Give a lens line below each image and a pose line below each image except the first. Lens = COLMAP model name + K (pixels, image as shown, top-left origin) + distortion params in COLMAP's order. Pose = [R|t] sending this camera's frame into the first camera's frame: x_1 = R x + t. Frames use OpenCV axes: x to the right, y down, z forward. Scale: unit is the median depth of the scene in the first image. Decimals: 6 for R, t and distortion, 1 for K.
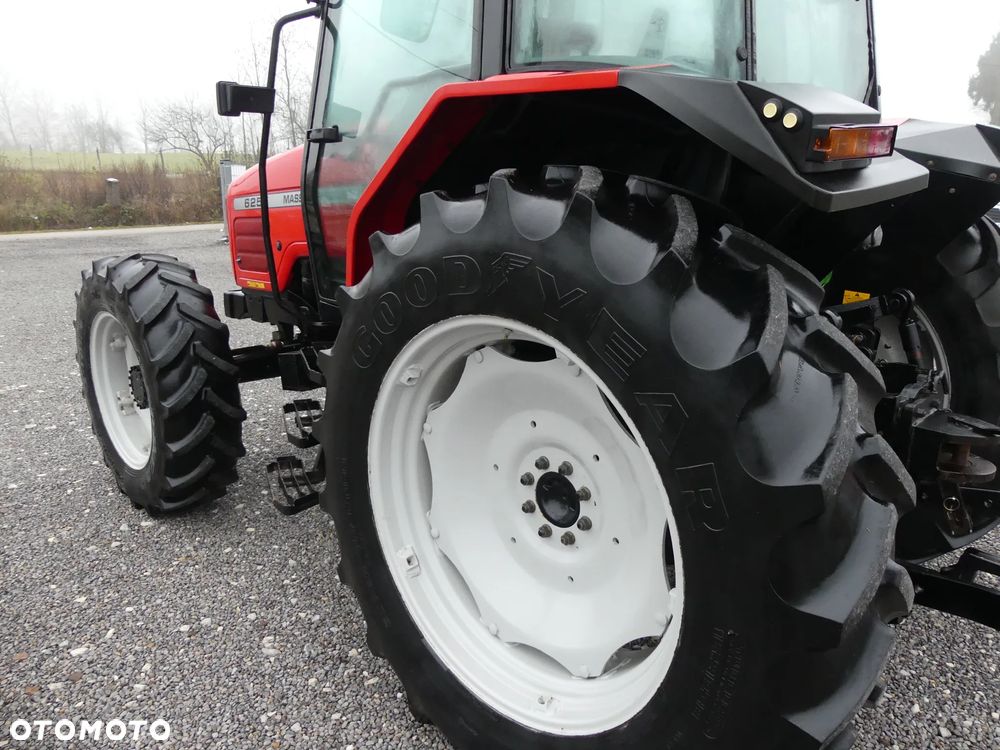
lens RADIAL K [[765.8, 0, 495.4], [0, 765.8, 378.1], [0, 0, 1]] dist [-0.012858, -0.001727]
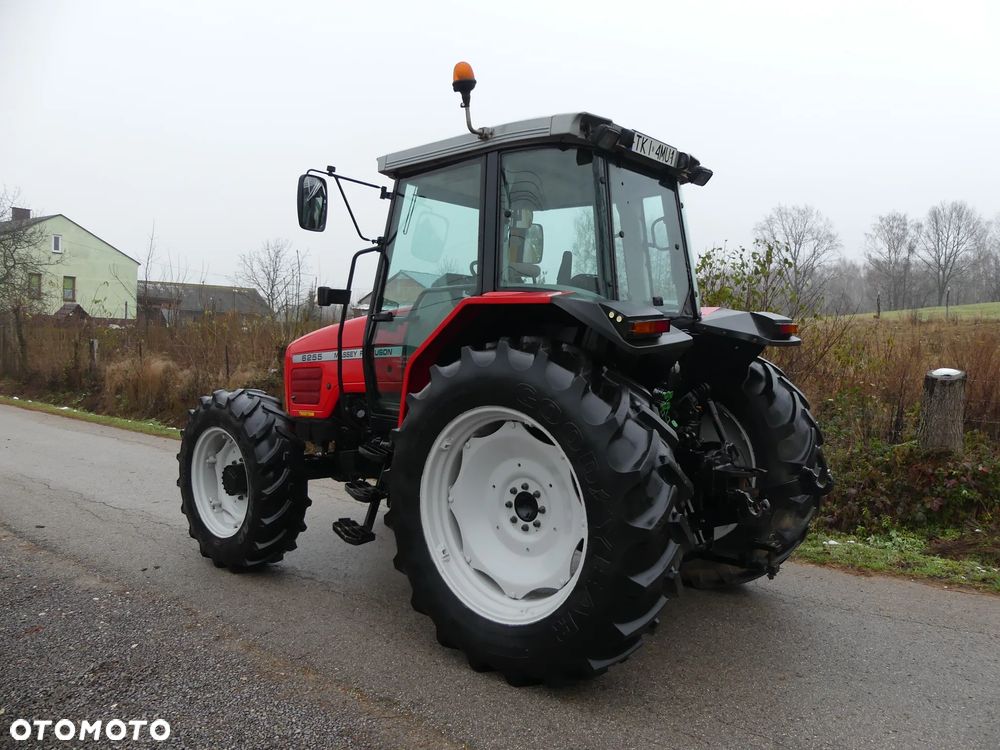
lens RADIAL K [[769.5, 0, 515.5], [0, 769.5, 370.6], [0, 0, 1]] dist [-0.013571, -0.004420]
pose [[0.998489, 0.006304, 0.054597, -0.047658], [0.006033, 0.974824, -0.222893, 0.244916], [-0.054628, 0.222886, 0.973313, -0.888492]]
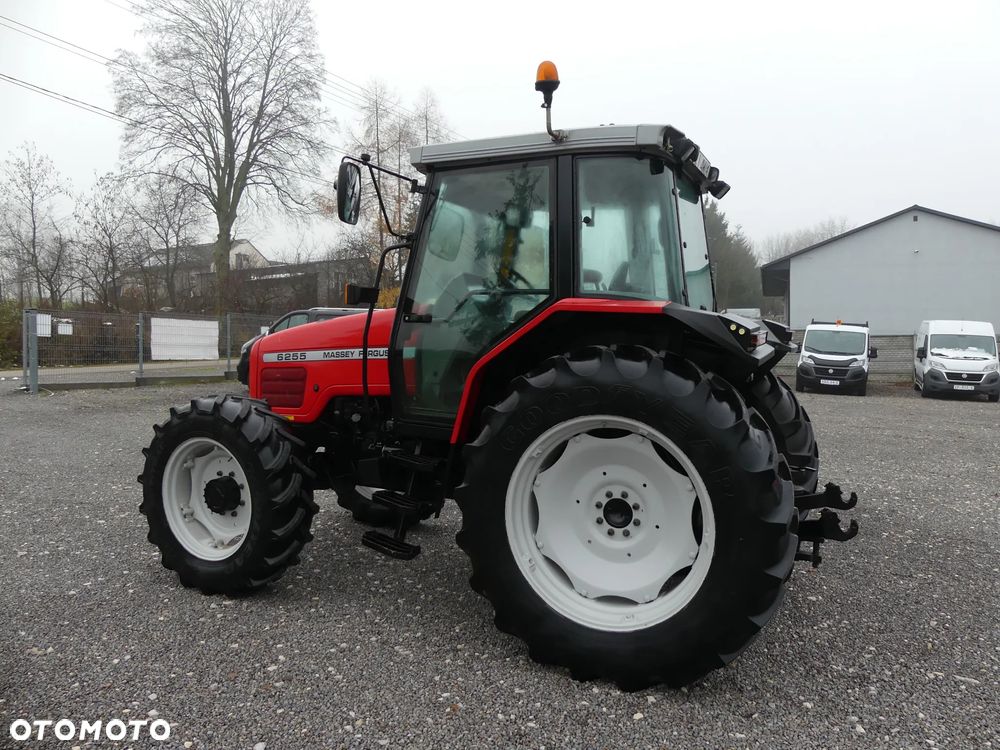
lens RADIAL K [[760.5, 0, 500.0], [0, 760.5, 375.0], [0, 0, 1]] dist [-0.003648, -0.004692]
pose [[0.946581, -0.000759, 0.322466, -0.789164], [0.064270, 0.980378, -0.186354, 0.151700], [-0.315997, 0.197124, 0.928056, -0.715737]]
